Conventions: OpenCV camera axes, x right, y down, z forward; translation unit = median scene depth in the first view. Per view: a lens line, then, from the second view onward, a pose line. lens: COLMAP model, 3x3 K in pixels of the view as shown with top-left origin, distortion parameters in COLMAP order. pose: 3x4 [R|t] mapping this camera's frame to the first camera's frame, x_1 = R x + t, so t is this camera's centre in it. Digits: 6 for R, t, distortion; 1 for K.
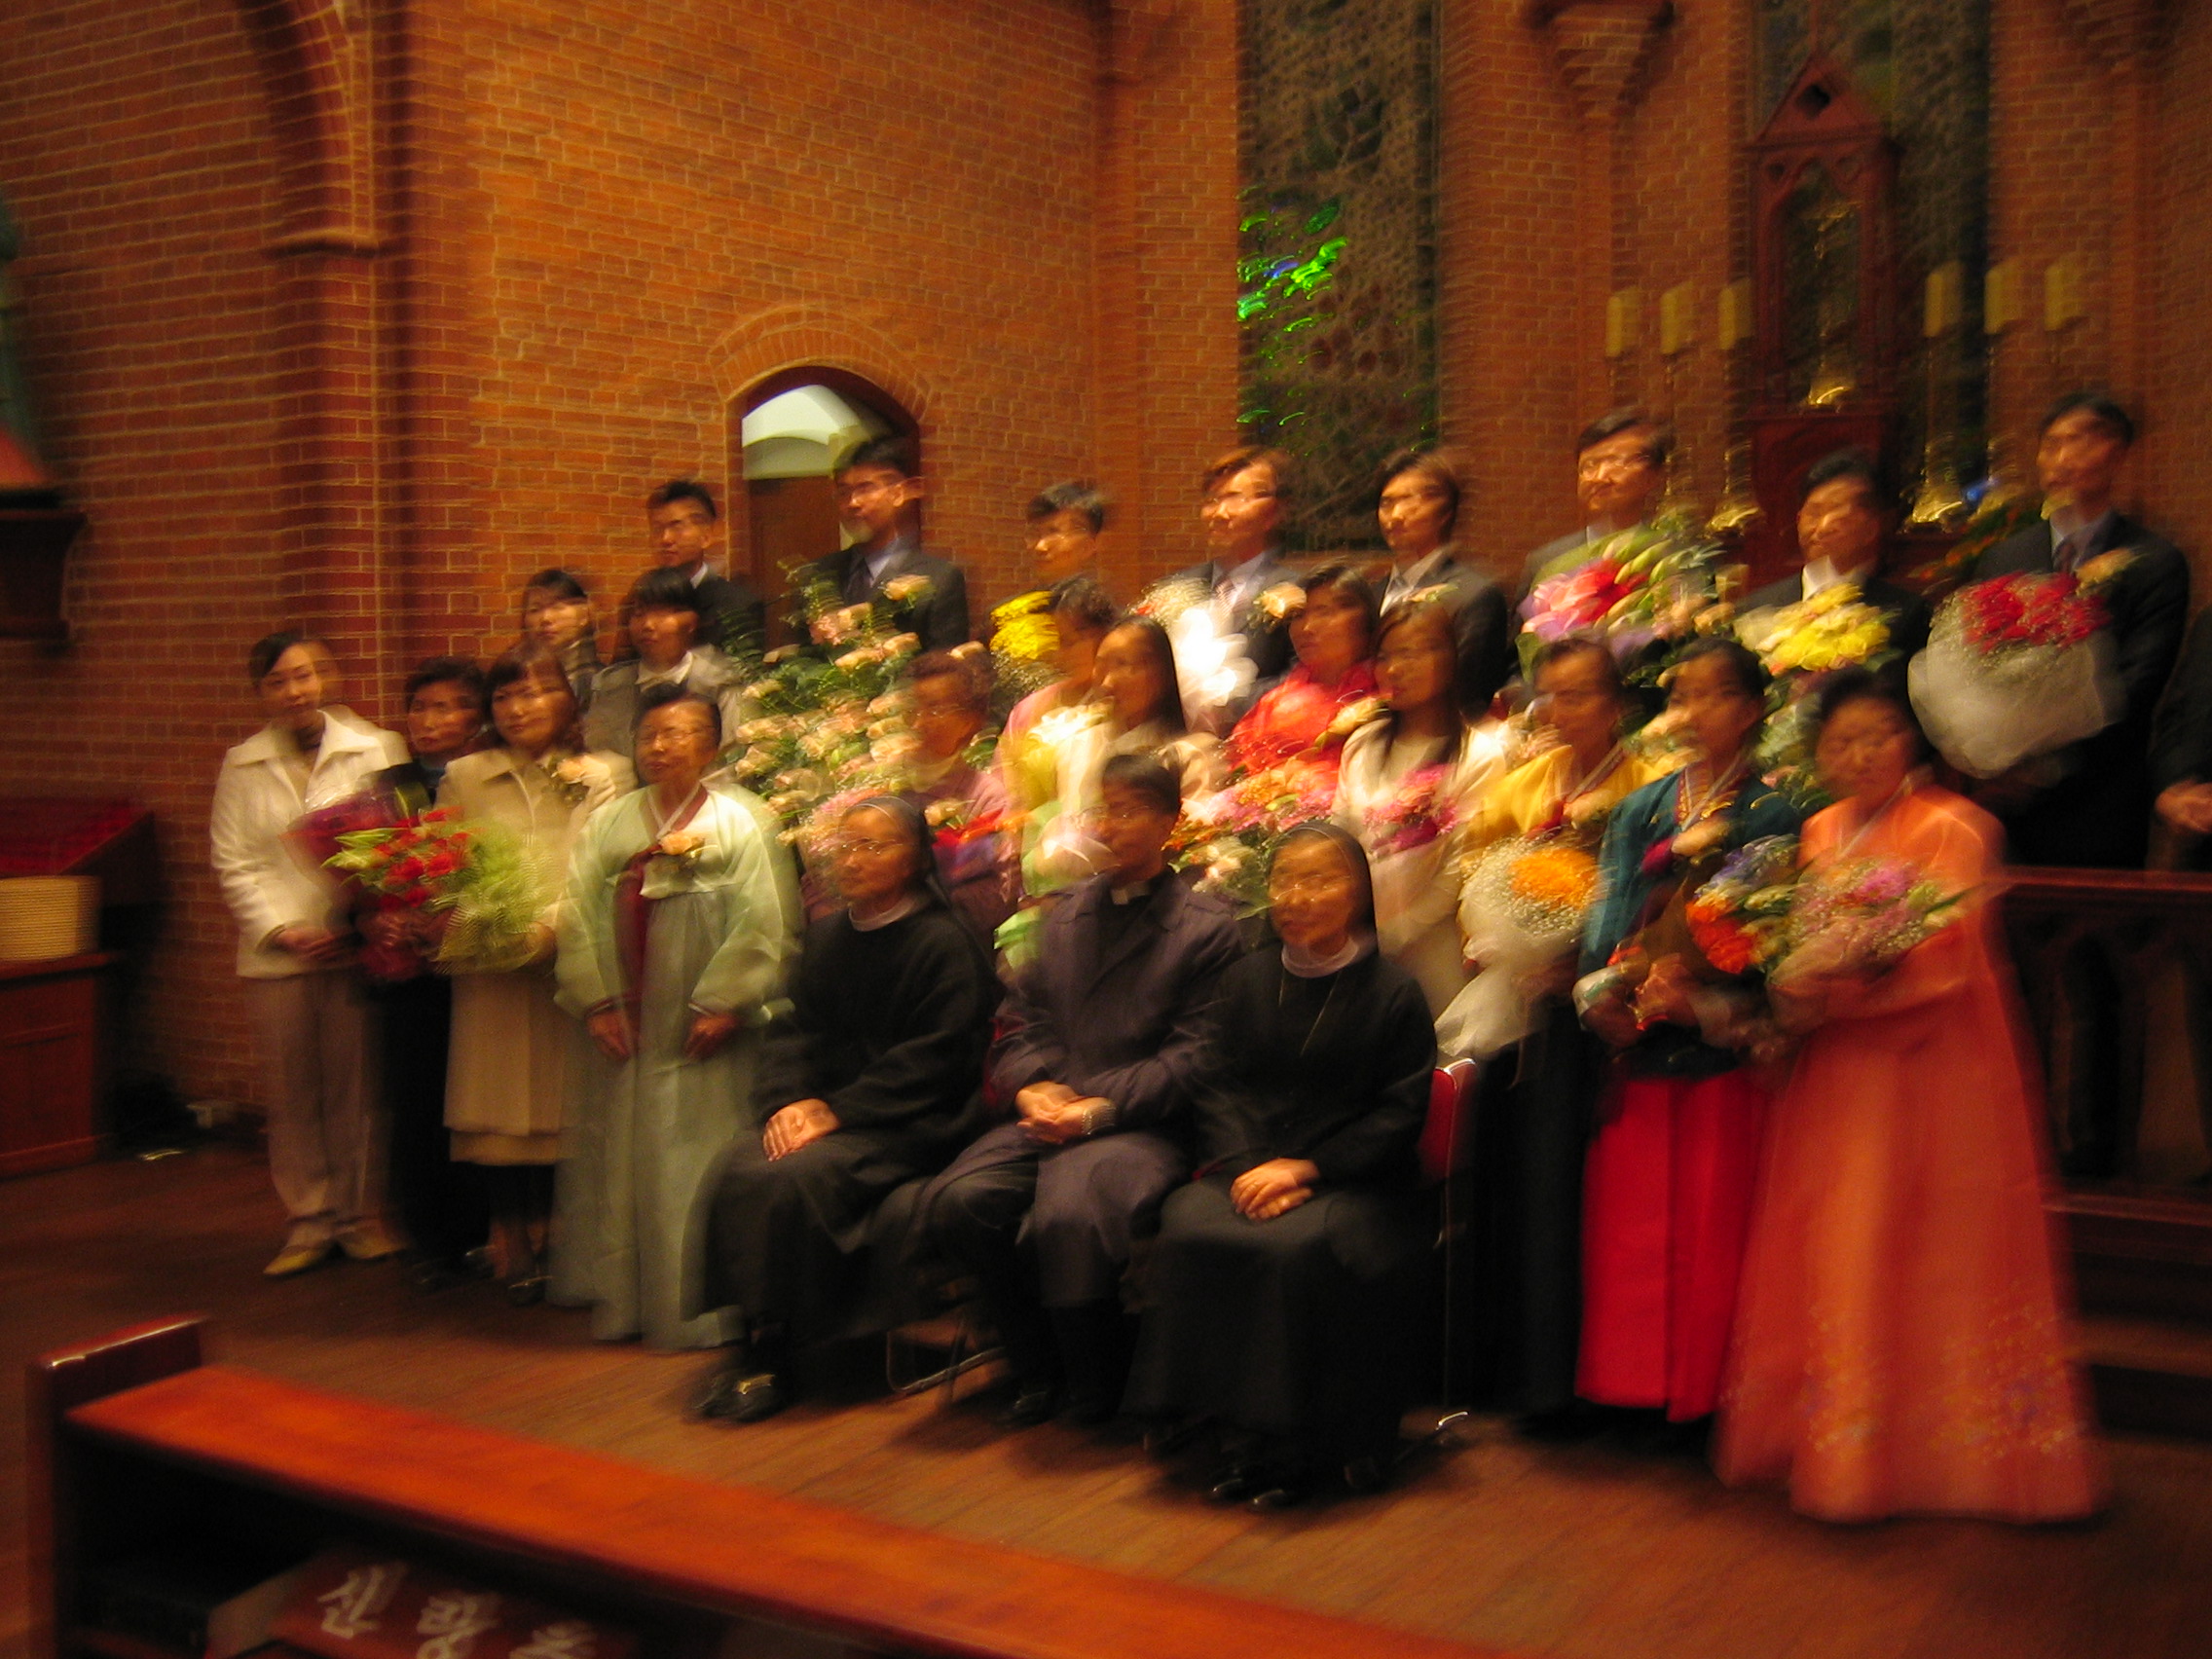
lens RADIAL K [[2434.0, 0, 1106.0], [0, 2434.0, 829.5], [0, 0, 1]] dist [-0.106601, 0.037465]
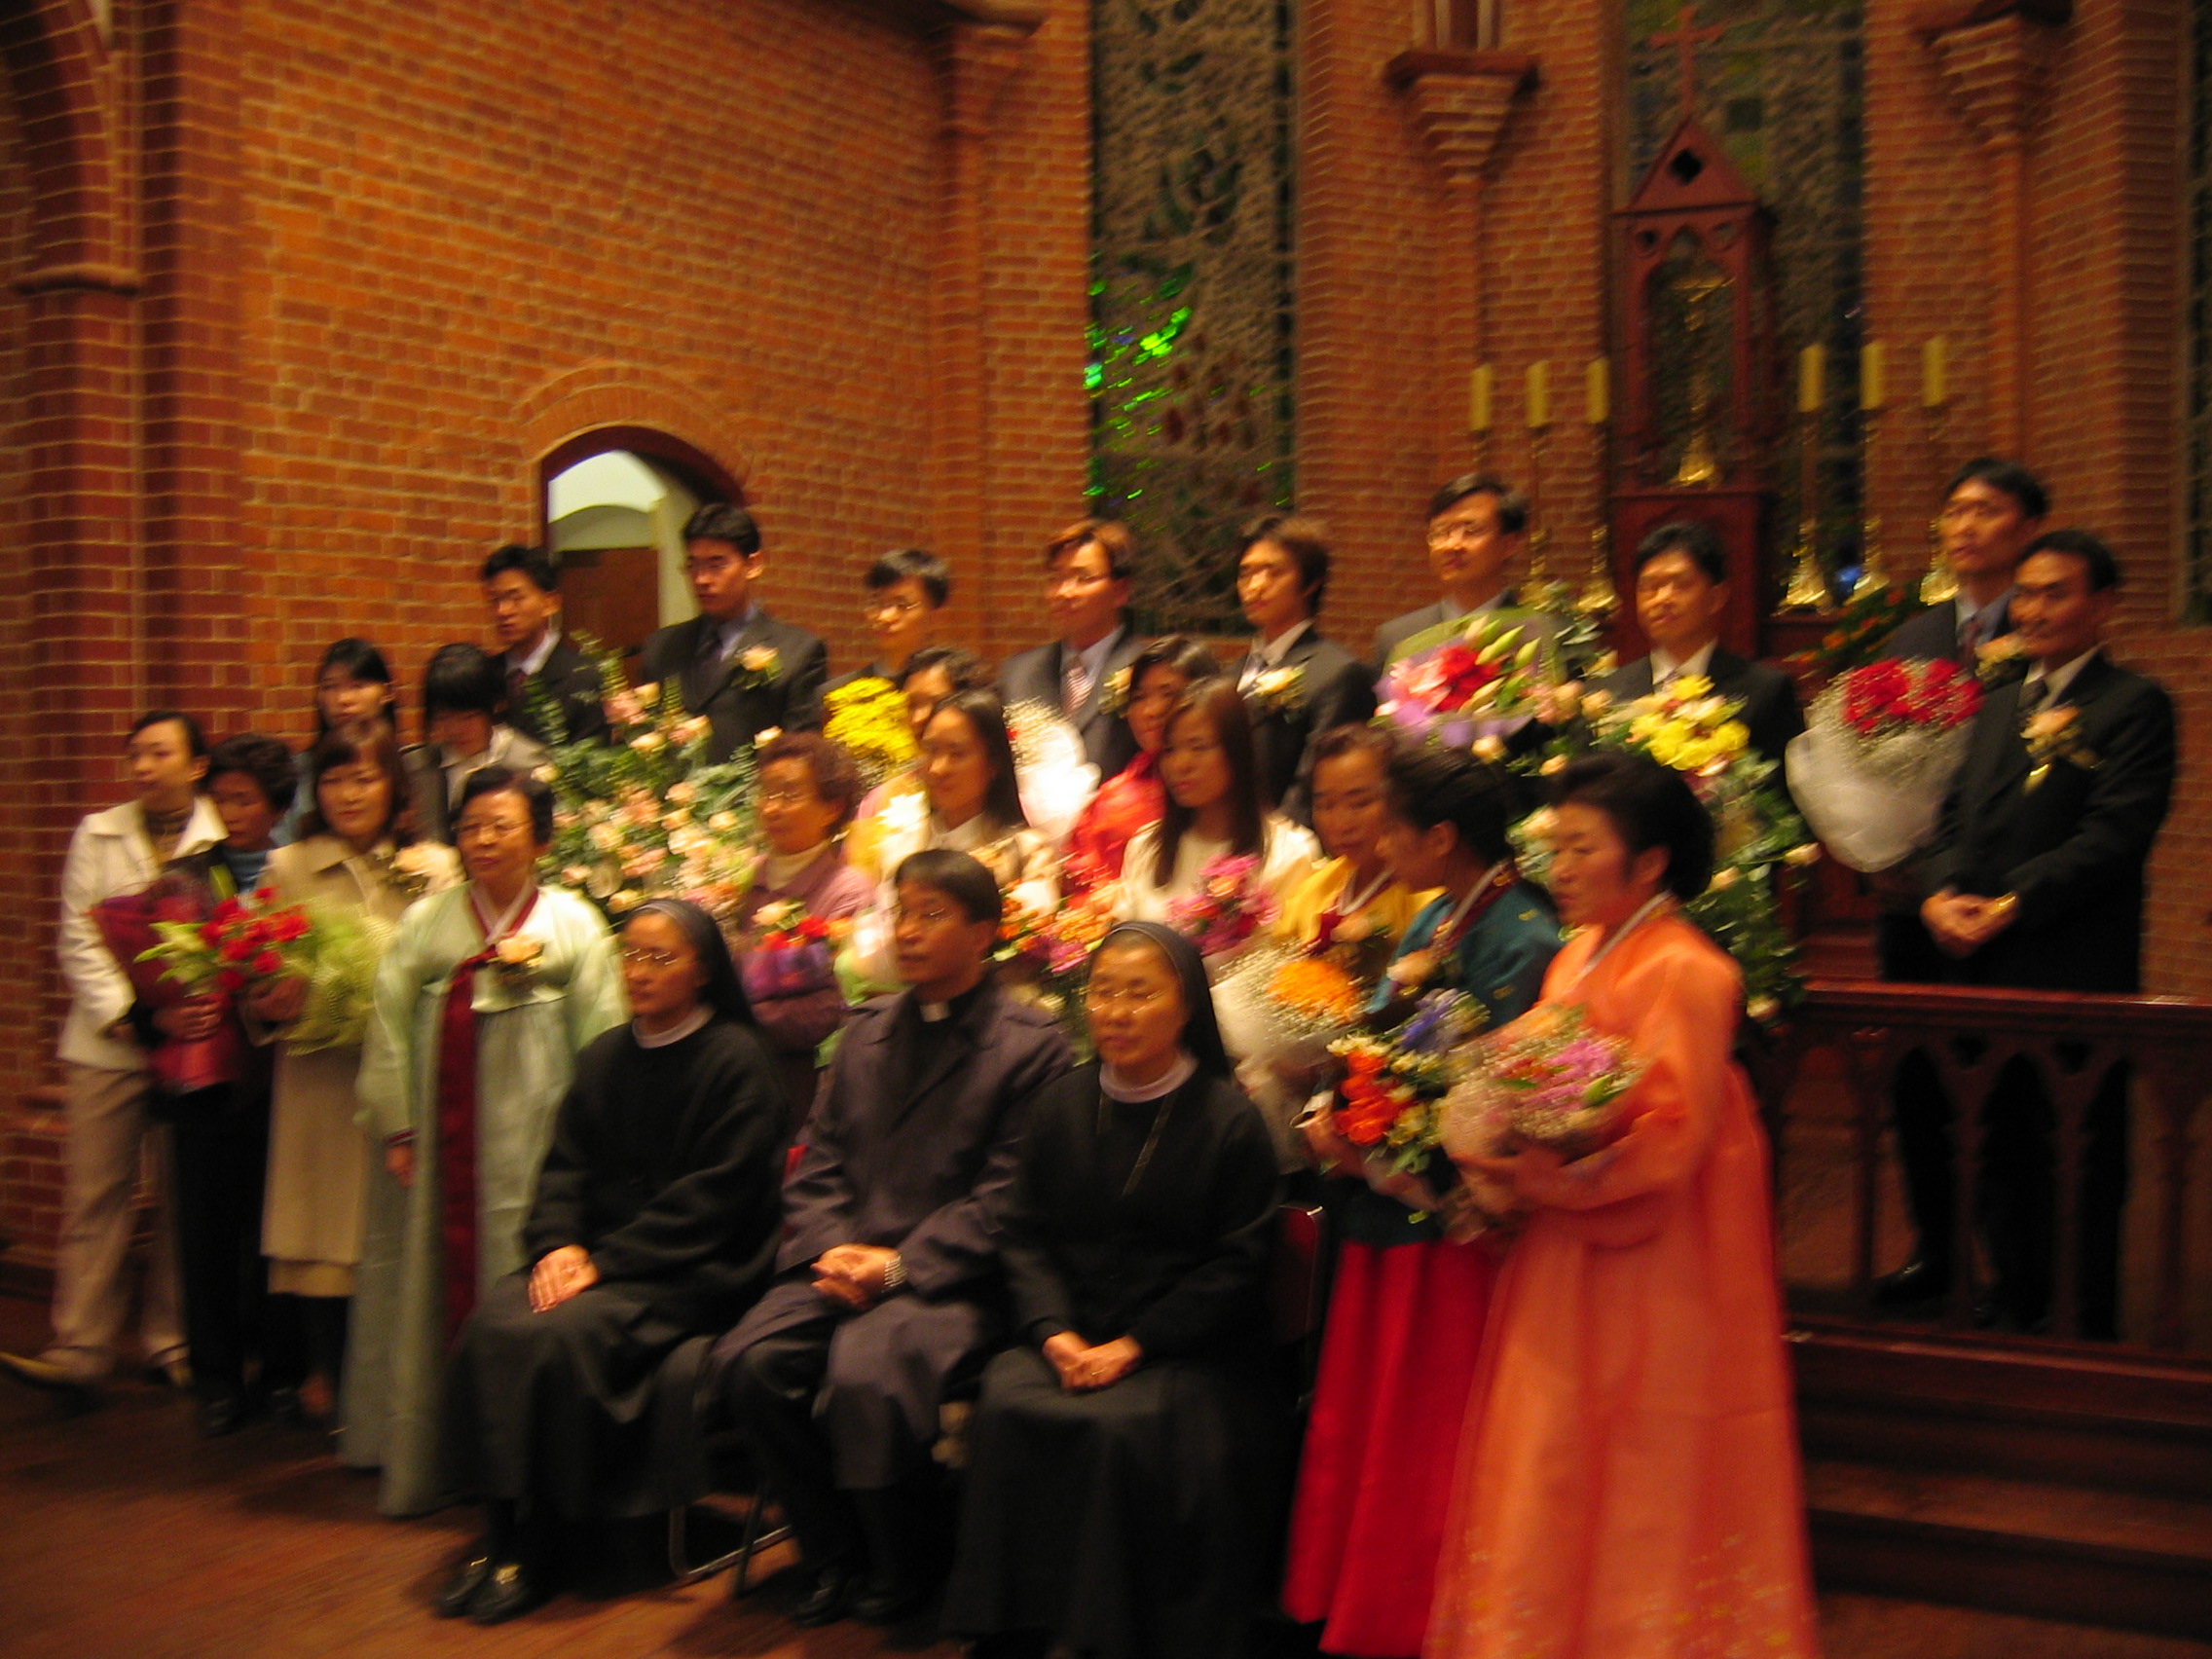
lens RADIAL K [[2434.0, 0, 1106.0], [0, 2434.0, 829.5], [0, 0, 1]] dist [-0.106601, 0.037465]
pose [[0.998344, 0.003530, 0.057422, 0.009707], [-0.001538, 0.999397, -0.034685, -0.004668], [-0.057510, 0.034540, 0.997747, 0.071547]]
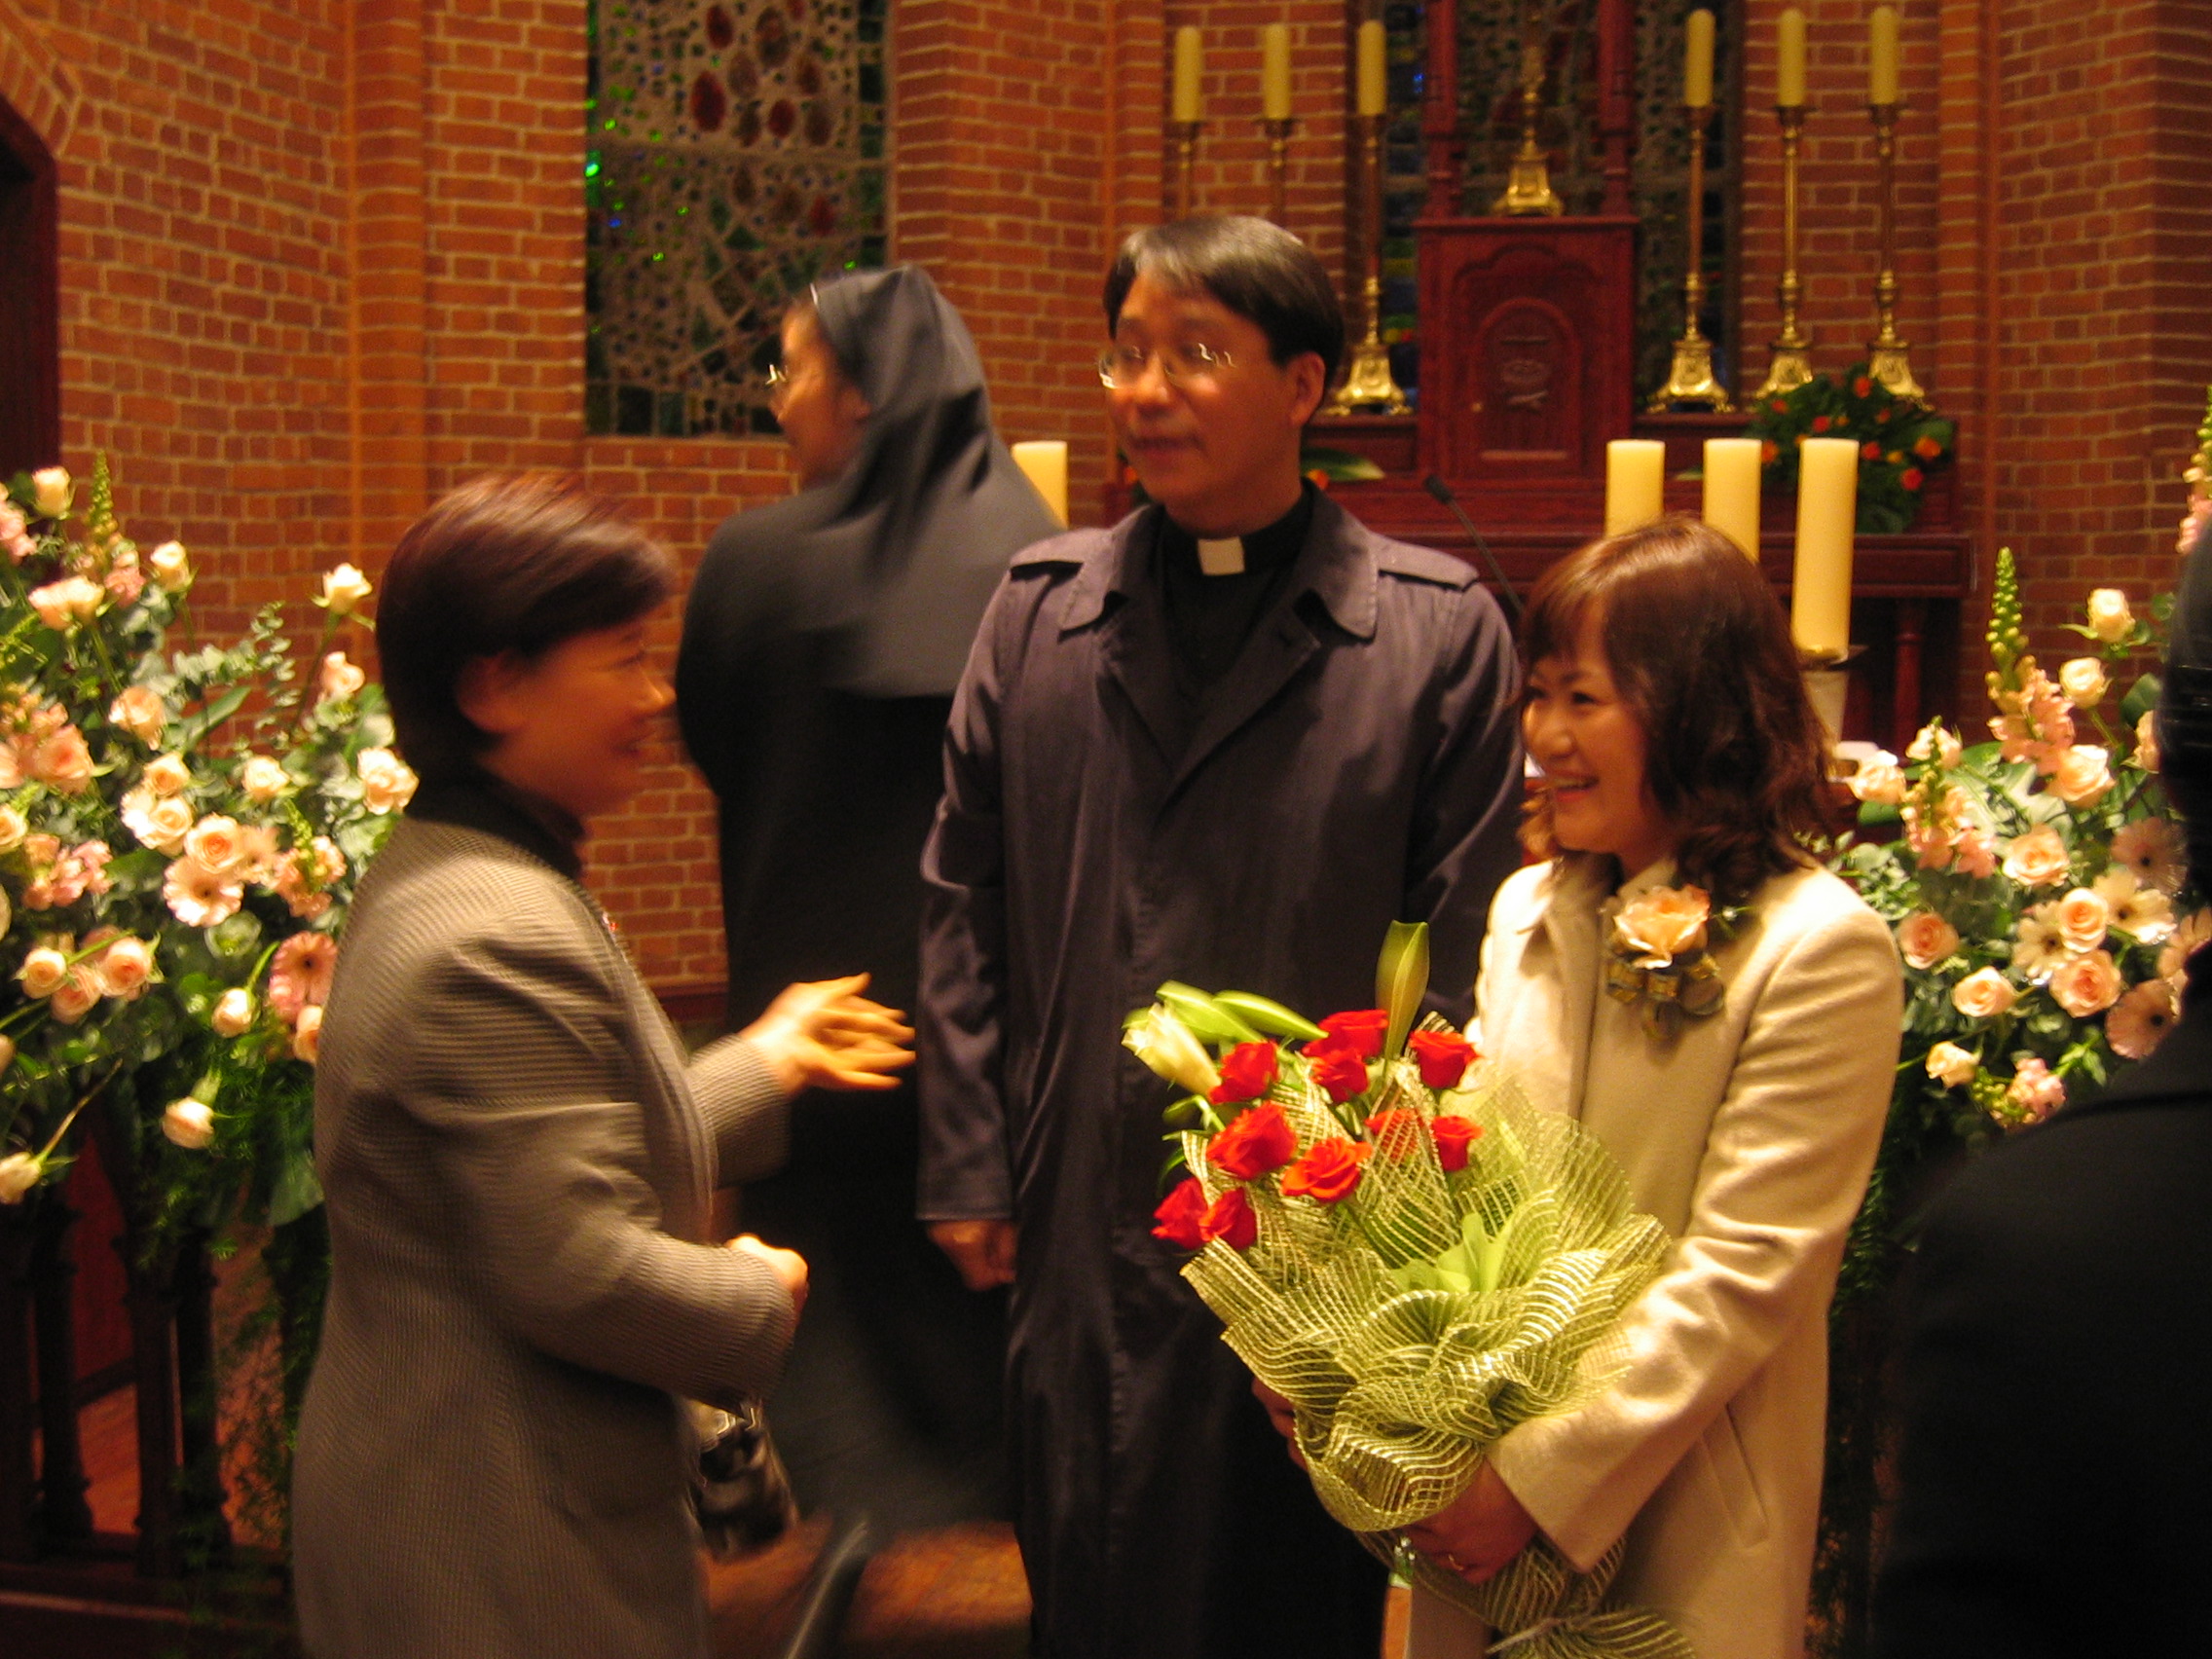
lens RADIAL K [[2983.8, 0, 1106.0], [0, 2983.8, 829.5], [0, 0, 1]] dist [-0.158807, 0.131667]
pose [[0.948305, -0.017223, 0.316891, -0.072283], [0.016128, 0.999851, 0.006078, -0.023790], [-0.316949, -0.000652, 0.948442, 0.368116]]
